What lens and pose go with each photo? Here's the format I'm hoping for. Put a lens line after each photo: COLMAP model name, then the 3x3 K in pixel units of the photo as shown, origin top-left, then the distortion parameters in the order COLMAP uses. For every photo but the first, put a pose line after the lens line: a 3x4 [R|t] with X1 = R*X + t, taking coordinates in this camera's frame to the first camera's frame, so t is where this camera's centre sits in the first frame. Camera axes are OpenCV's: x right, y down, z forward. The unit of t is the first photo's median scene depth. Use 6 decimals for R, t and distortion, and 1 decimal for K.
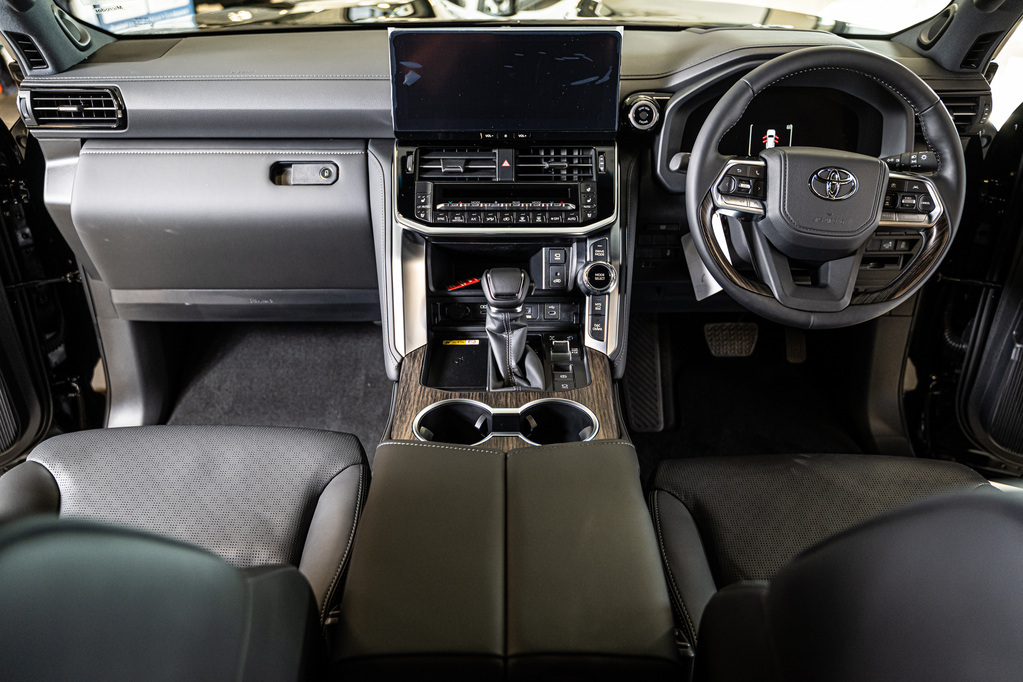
lens RADIAL K [[818.9, 0, 506.7], [0, 818.9, 353.7], [0, 0, 1]] dist [0.001008, -0.006178]
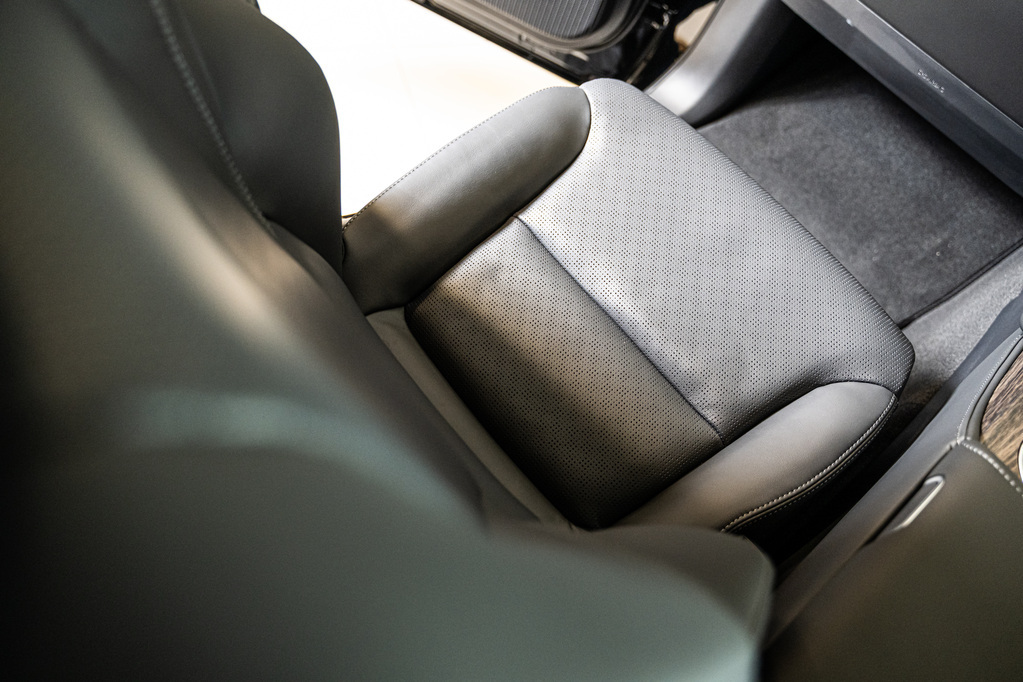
lens RADIAL K [[818.9, 0, 506.7], [0, 818.9, 353.7], [0, 0, 1]] dist [0.001008, -0.006178]
pose [[0.629533, 0.718674, -0.295290, -0.151475], [-0.575599, 0.686658, 0.444057, -0.005446], [0.521895, -0.109580, 0.845942, 0.182844]]
